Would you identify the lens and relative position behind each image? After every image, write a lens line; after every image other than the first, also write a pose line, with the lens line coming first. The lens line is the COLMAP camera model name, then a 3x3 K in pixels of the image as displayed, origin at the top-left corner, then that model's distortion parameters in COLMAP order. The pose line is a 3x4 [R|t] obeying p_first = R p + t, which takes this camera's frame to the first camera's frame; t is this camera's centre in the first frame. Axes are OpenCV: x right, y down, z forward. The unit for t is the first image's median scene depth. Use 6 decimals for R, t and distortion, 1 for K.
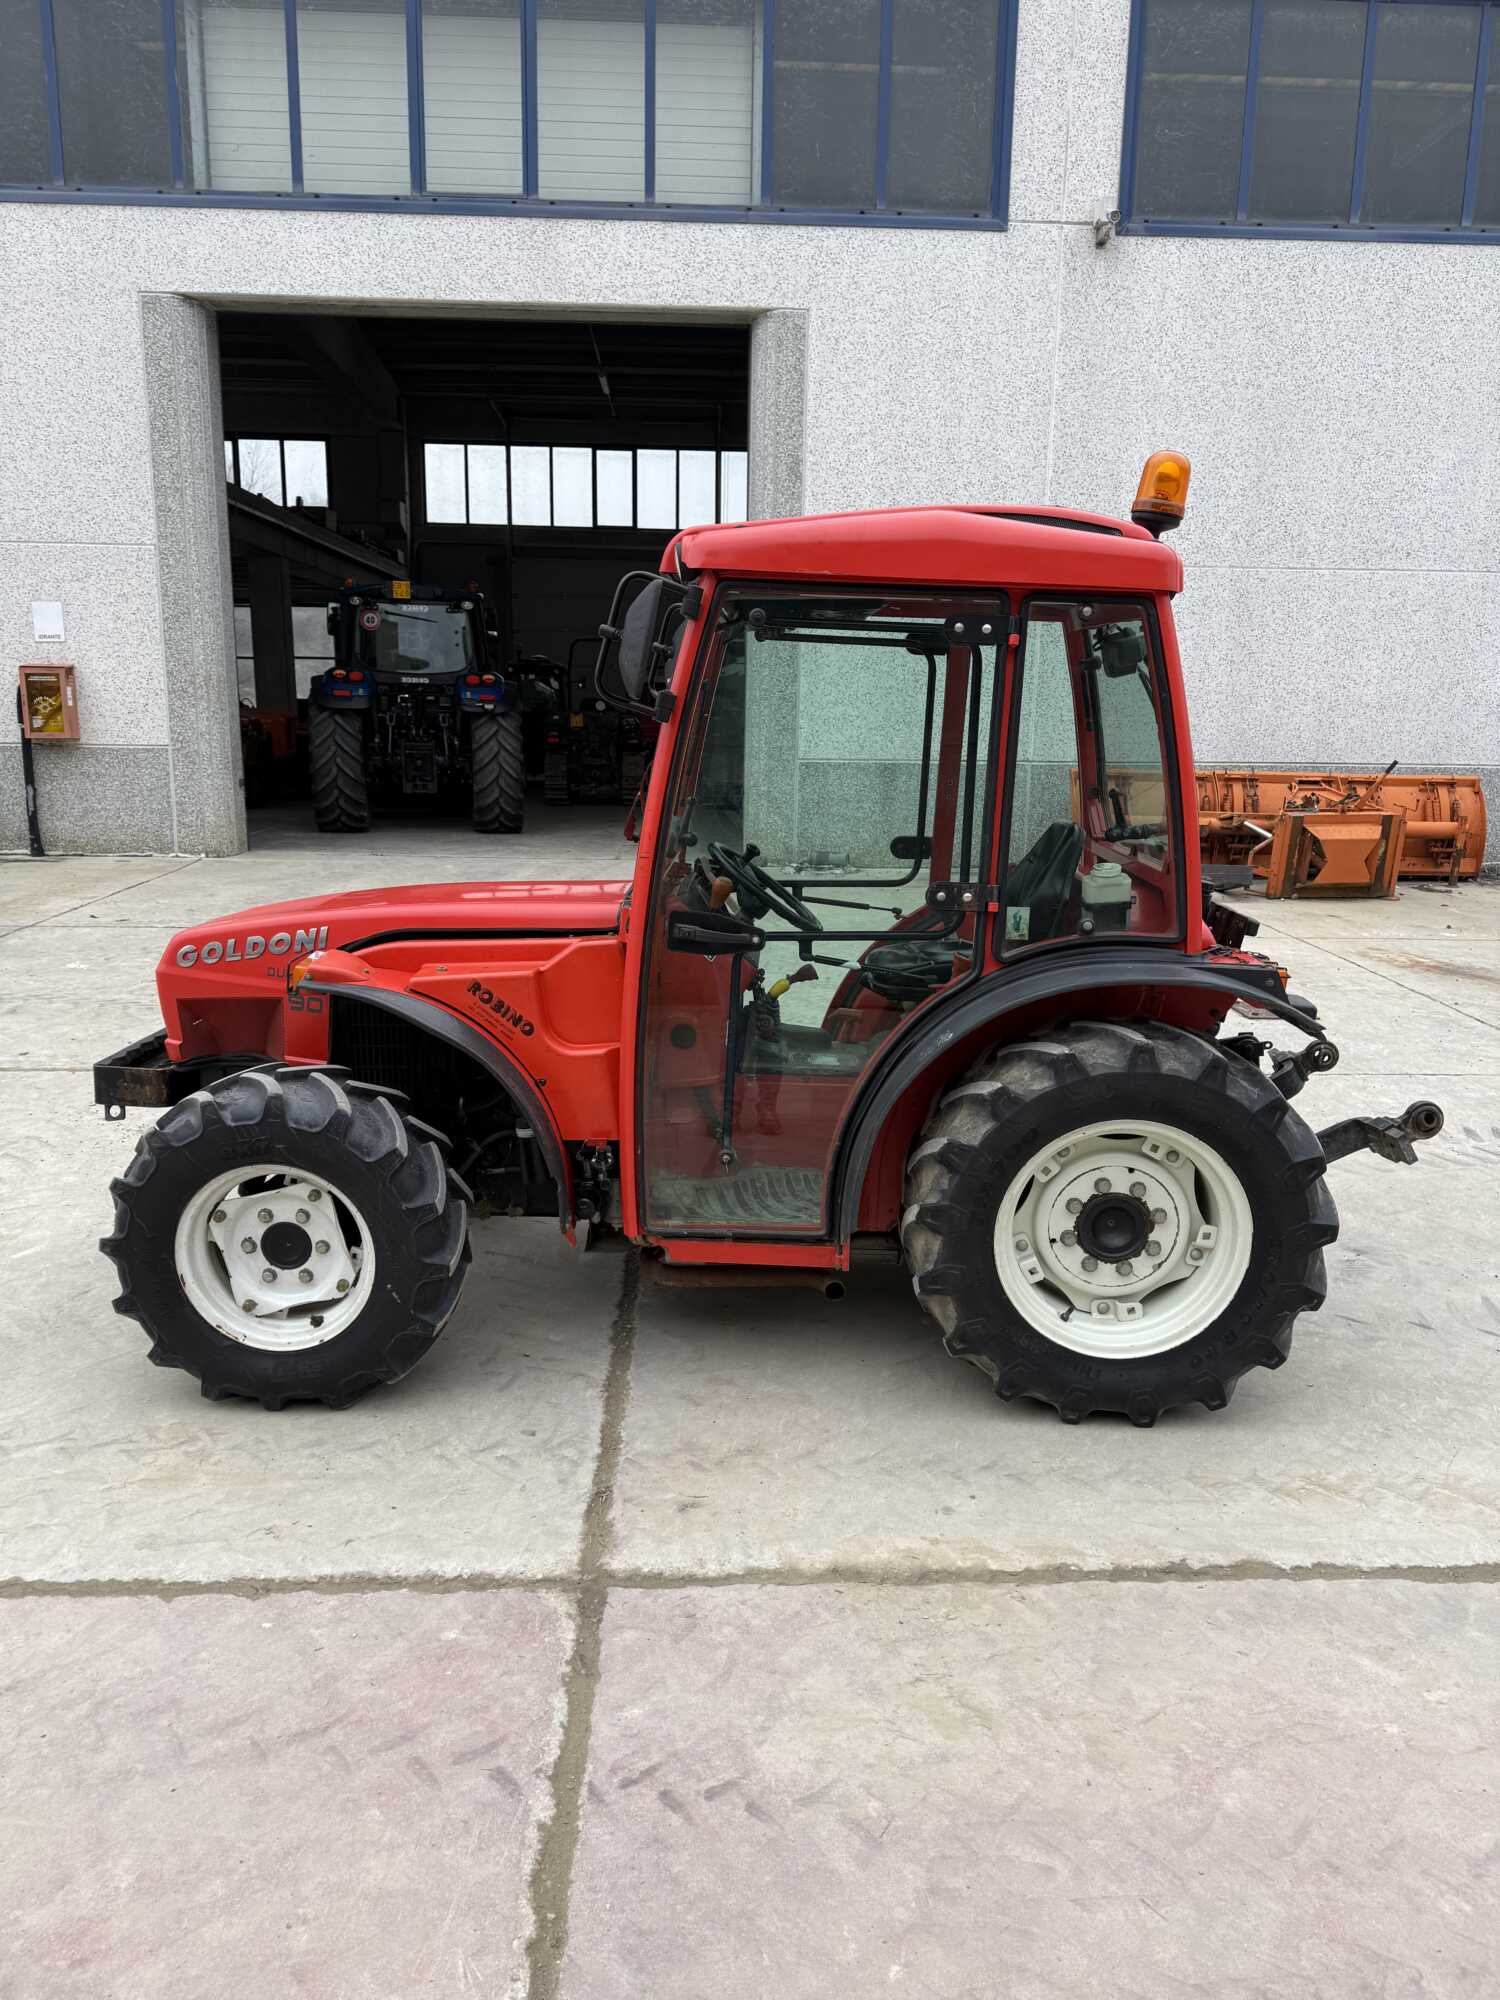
lens RADIAL K [[1413.9, 0, 743.4], [0, 1413.9, 992.1], [0, 0, 1]] dist [0.026478, -0.028629]
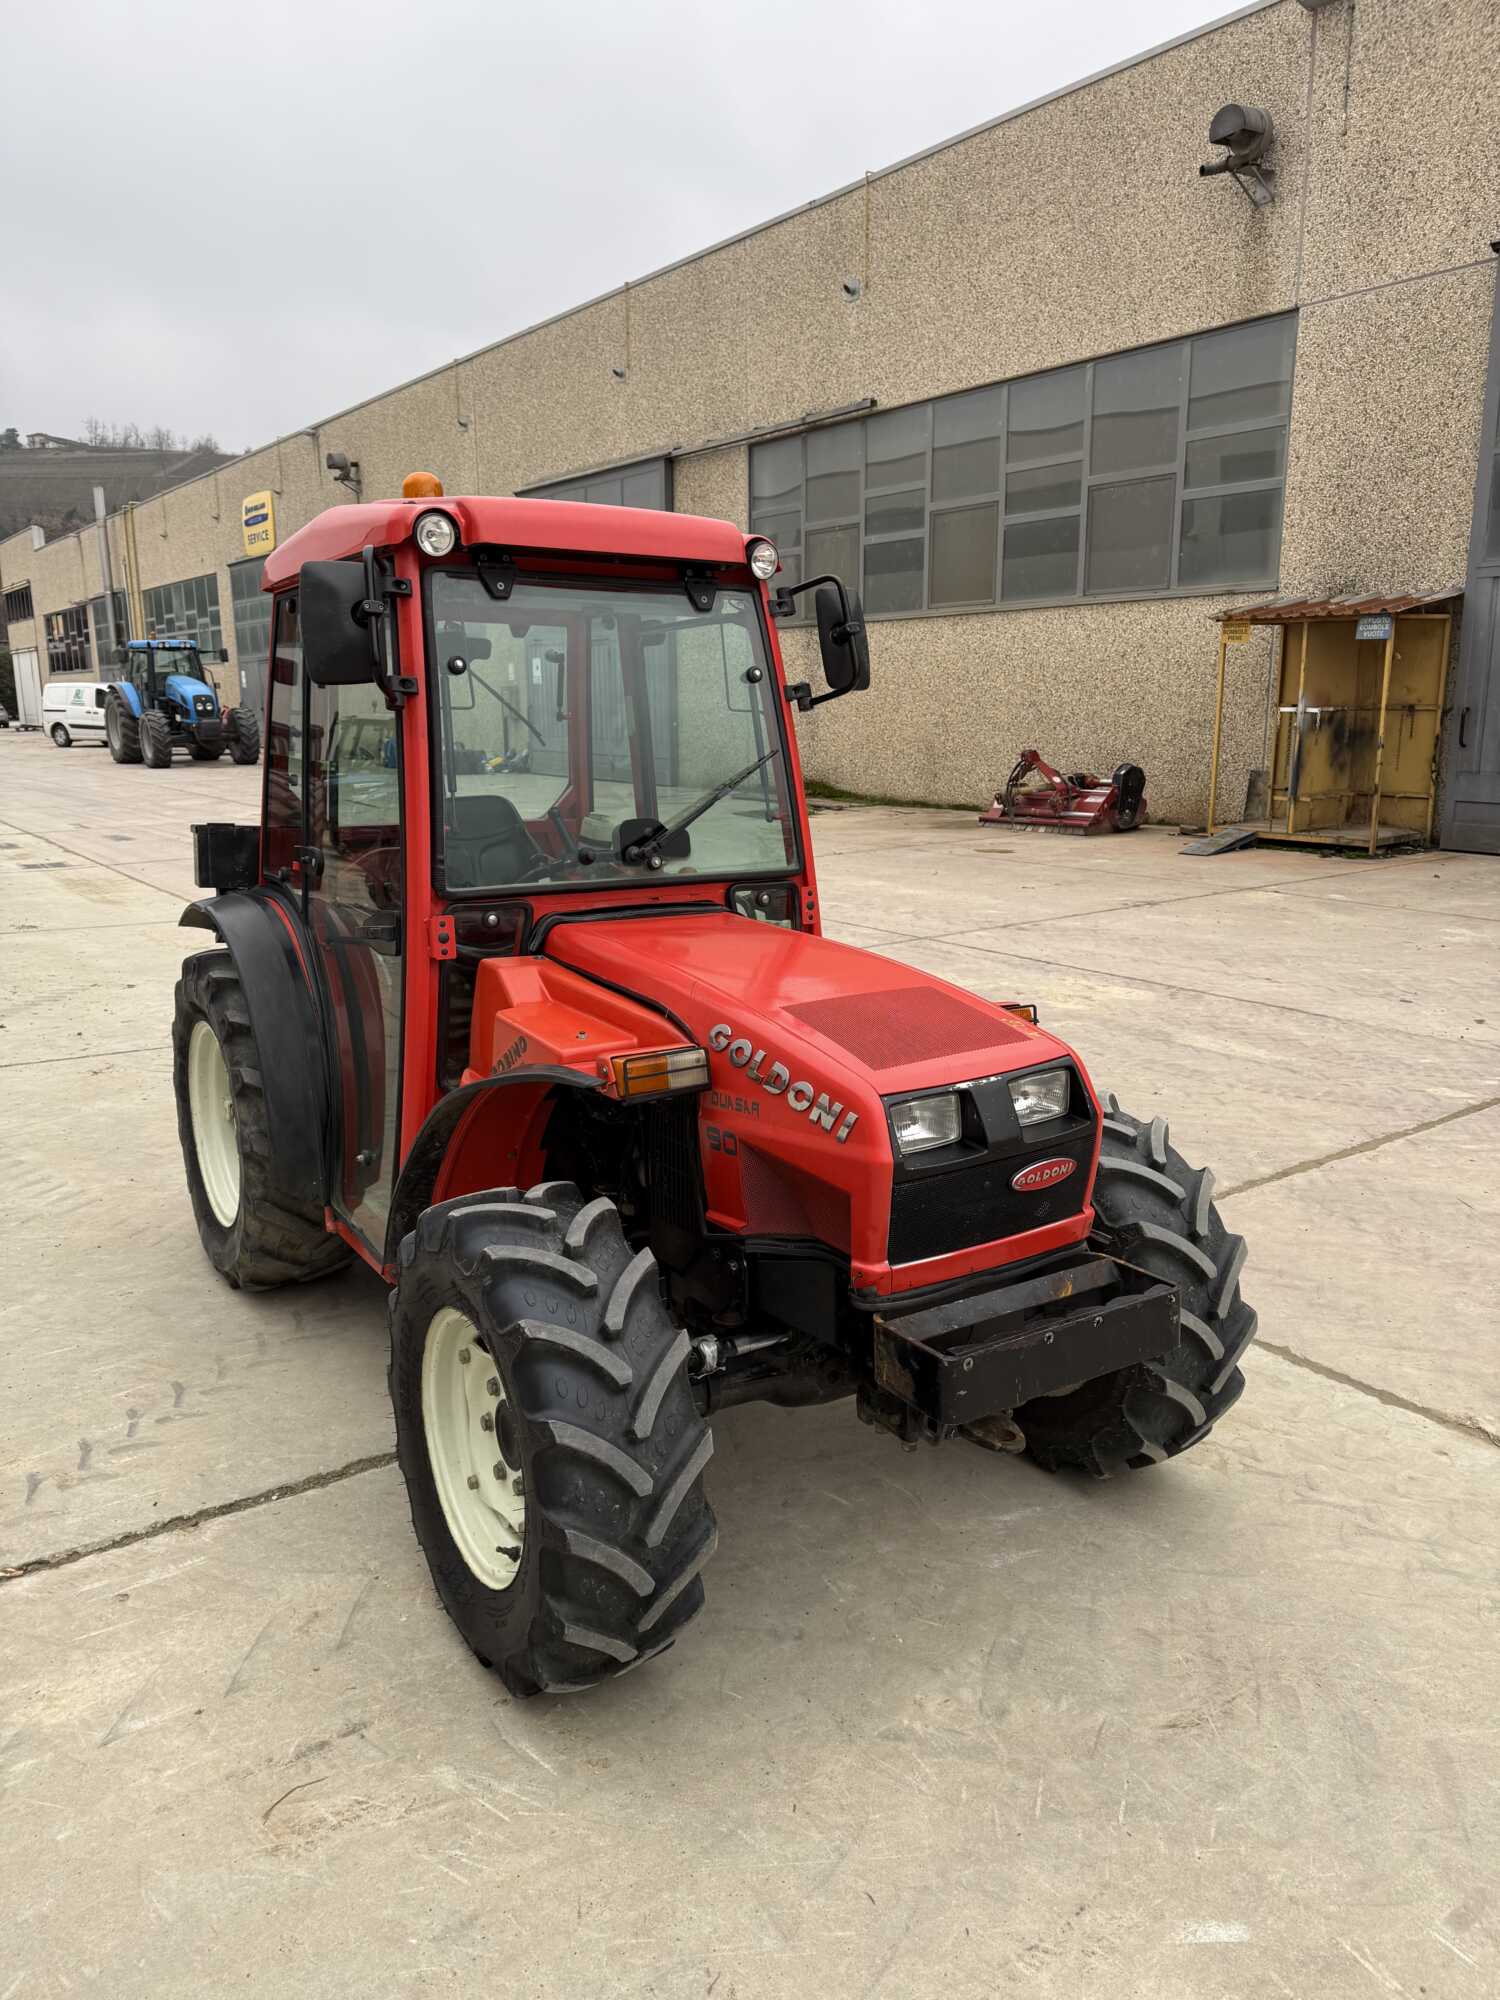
lens RADIAL K [[1403.8, 0, 734.3], [0, 1403.8, 1001.9], [0, 0, 1]] dist [-0.003925, -0.006232]
pose [[-0.545609, -0.187804, 0.816726, -0.978983], [0.167966, 0.930285, 0.326125, -0.350315], [-0.821035, 0.315119, -0.476027, 1.672392]]
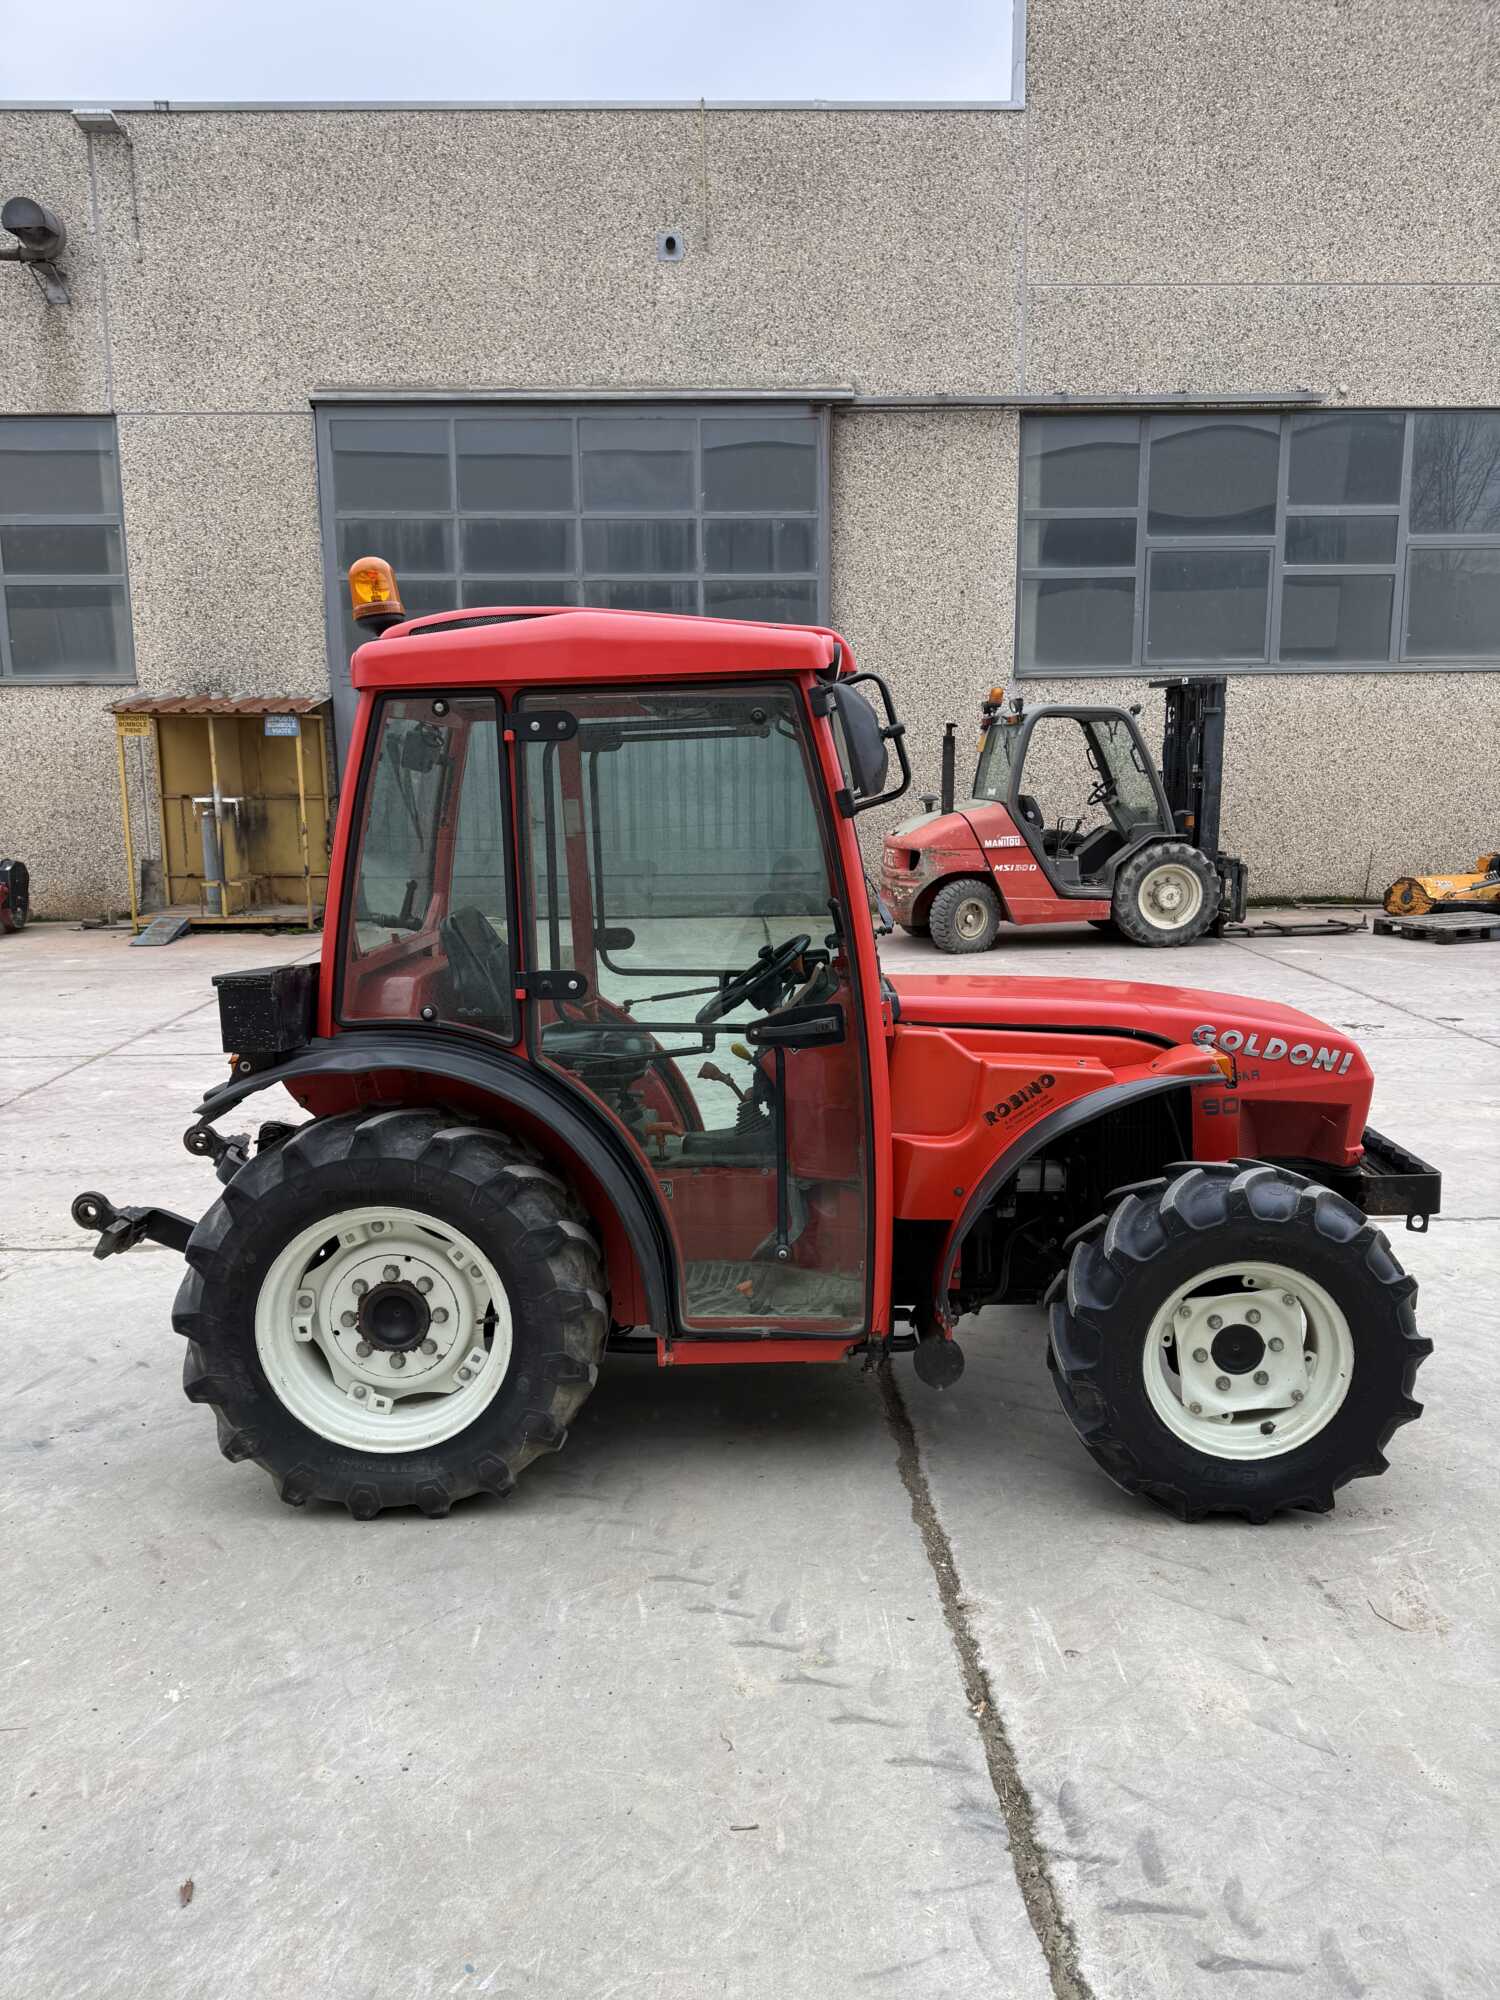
lens RADIAL K [[1403.8, 0, 734.3], [0, 1403.8, 1001.9], [0, 0, 1]] dist [-0.003925, -0.006232]
pose [[-0.999782, -0.008326, 0.019139, 0.011063], [-0.000935, 0.933934, 0.357443, -0.502626], [-0.020850, 0.357348, -0.933739, 2.351066]]
